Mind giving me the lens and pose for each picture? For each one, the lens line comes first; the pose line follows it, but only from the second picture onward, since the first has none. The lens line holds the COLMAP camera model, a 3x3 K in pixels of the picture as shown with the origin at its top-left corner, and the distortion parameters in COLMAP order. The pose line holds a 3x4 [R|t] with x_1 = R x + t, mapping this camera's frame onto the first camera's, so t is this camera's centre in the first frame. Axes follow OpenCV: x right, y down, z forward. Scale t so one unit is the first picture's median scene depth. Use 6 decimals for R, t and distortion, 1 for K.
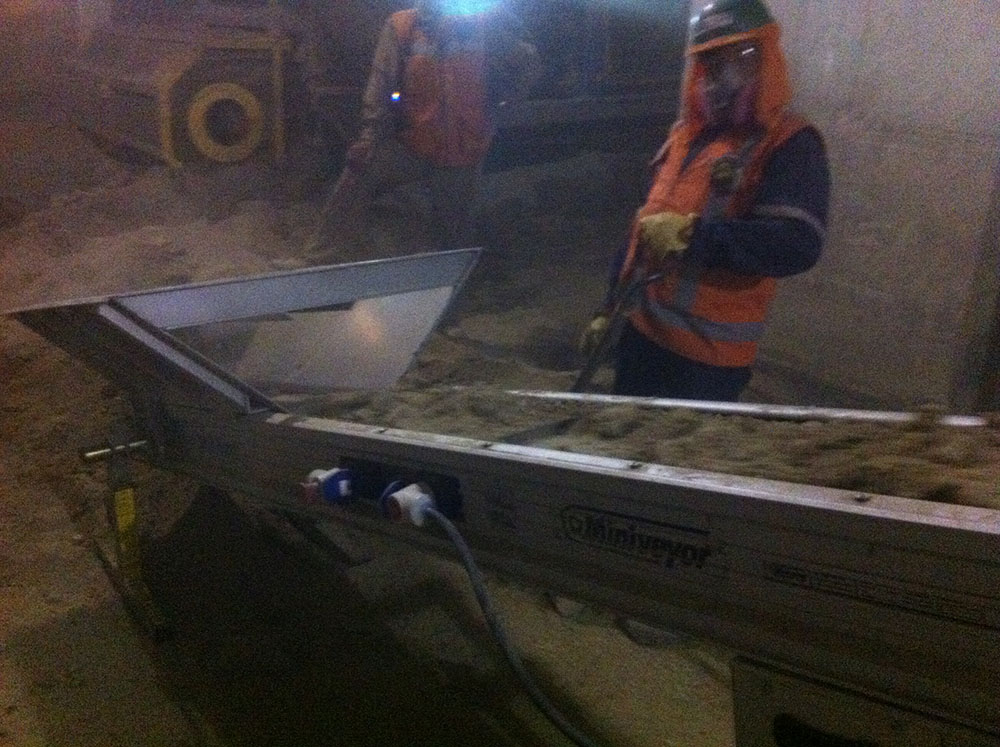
lens RADIAL K [[959.1, 0, 504.9], [0, 959.1, 376.1], [0, 0, 1]] dist [0.080299, -0.274331]
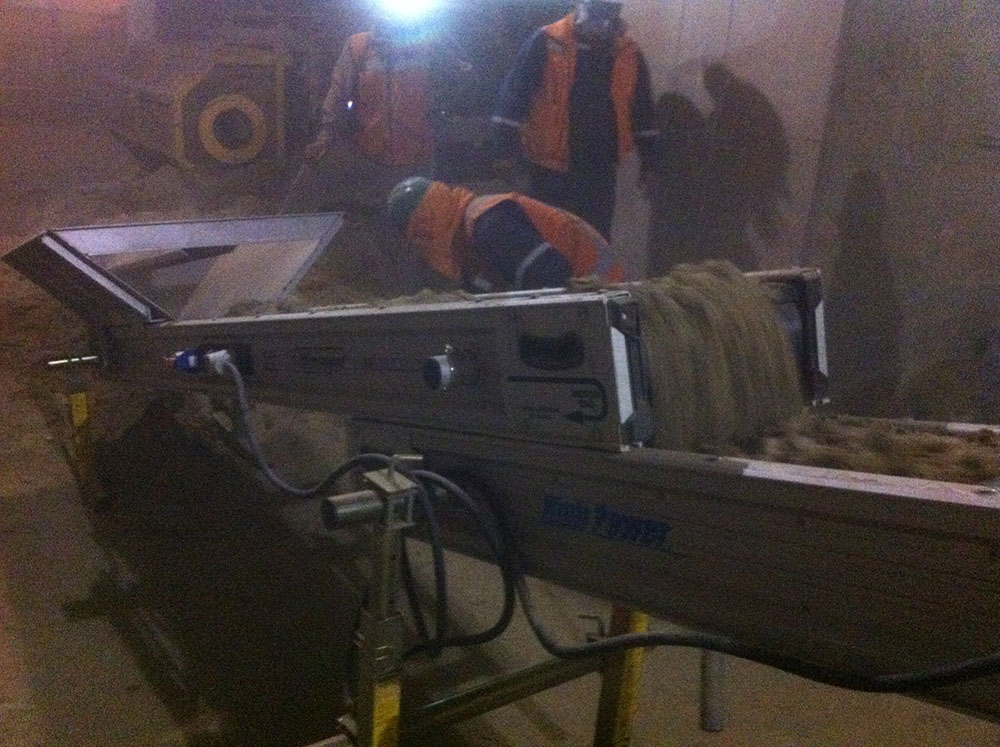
lens RADIAL K [[971.5, 0, 500.0], [0, 971.5, 373.5], [0, 0, 1]] dist [0.103207, -0.399524]
pose [[0.997484, 0.032437, -0.063040, 0.232609], [-0.034150, 0.999071, -0.026289, 0.095114], [0.062129, 0.028375, 0.997665, -0.259372]]
